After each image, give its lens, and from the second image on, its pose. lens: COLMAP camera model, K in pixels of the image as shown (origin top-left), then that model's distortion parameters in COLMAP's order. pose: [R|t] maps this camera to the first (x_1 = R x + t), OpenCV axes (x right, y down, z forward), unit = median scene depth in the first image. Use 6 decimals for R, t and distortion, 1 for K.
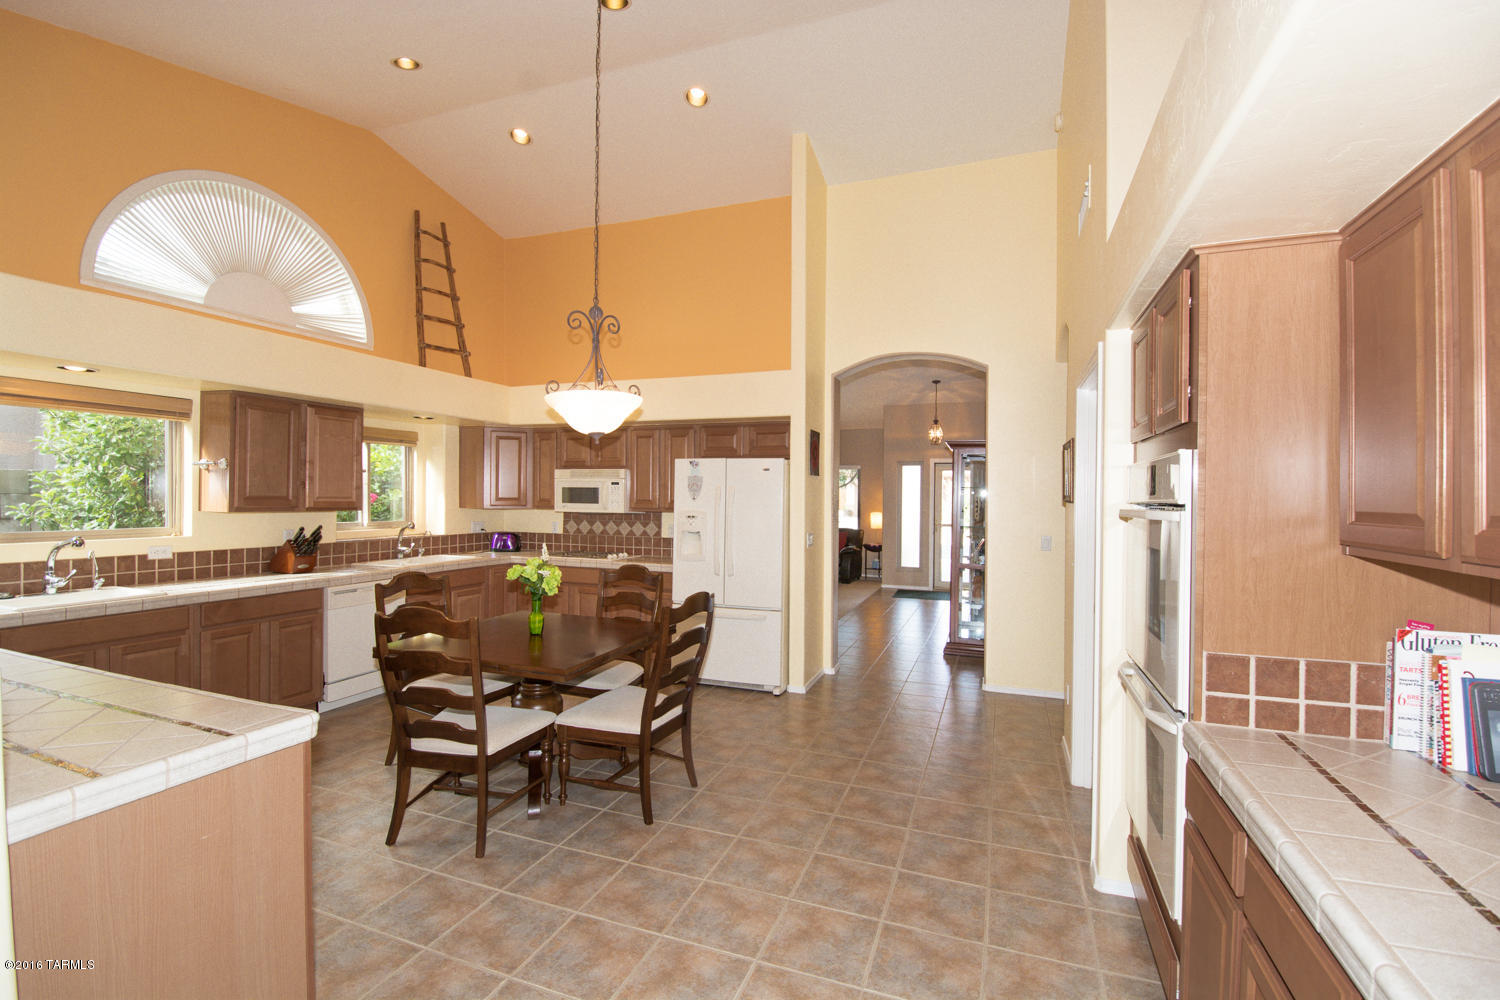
lens RADIAL K [[663.8, 0, 758.1], [0, 663.8, 495.6], [0, 0, 1]] dist [0.013027, -0.003080]
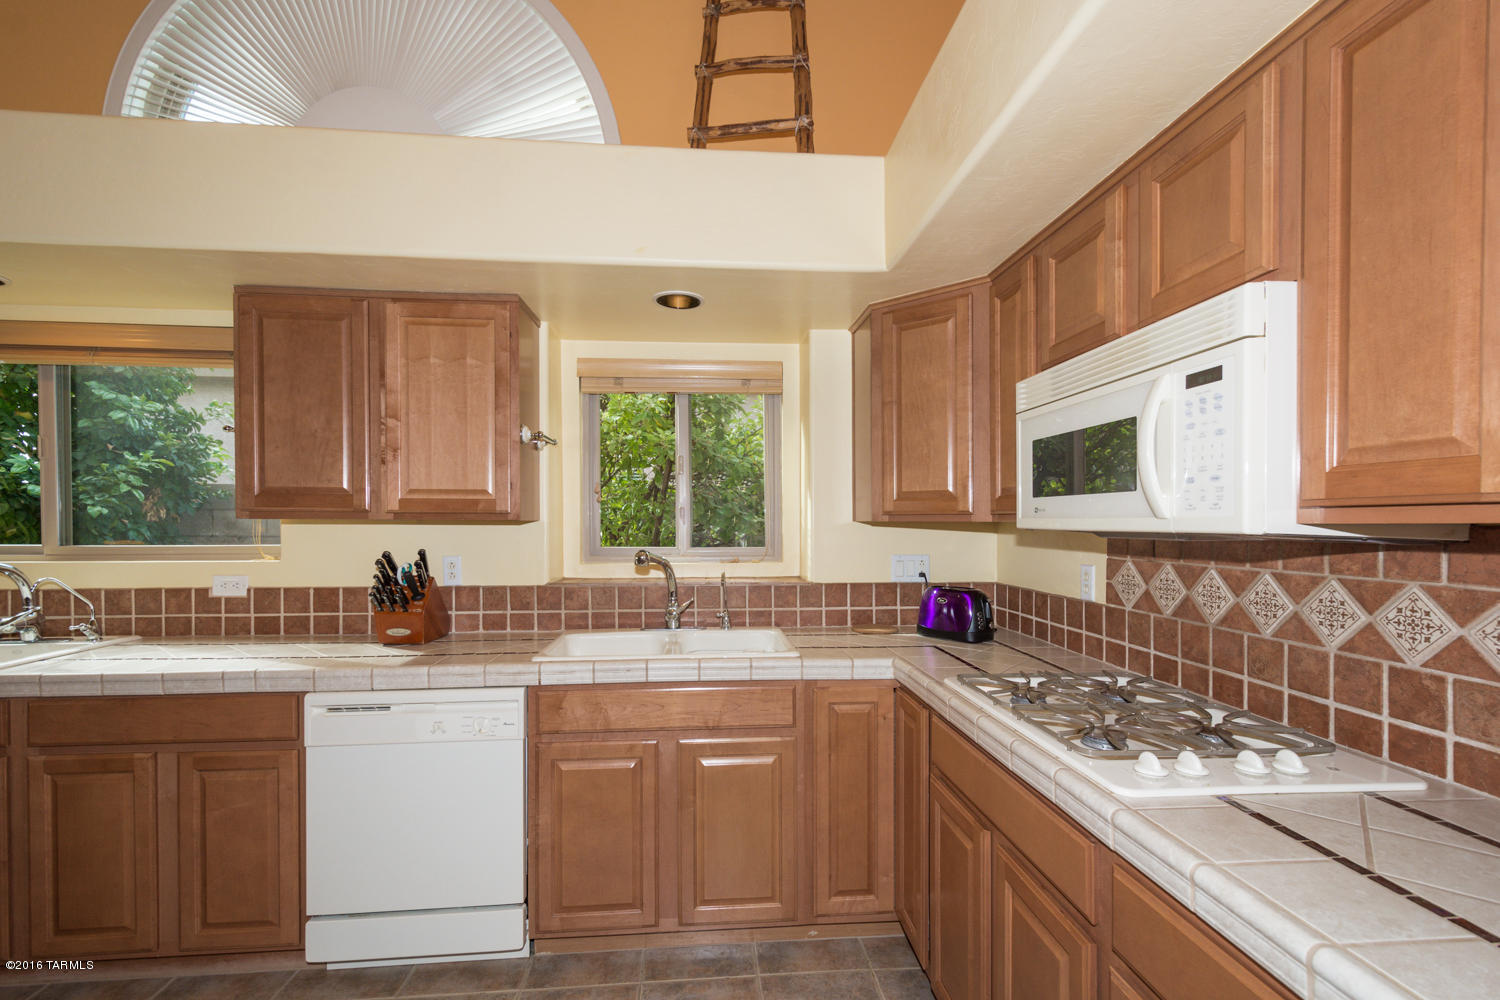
lens RADIAL K [[663.8, 0, 742.7], [0, 663.8, 524.1], [0, 0, 1]] dist [0.013027, -0.003080]
pose [[0.421536, -0.010242, -0.906754, -0.098102], [0.005548, 0.999947, -0.008715, 0.024890], [0.906795, -0.001356, 0.421570, 0.798926]]
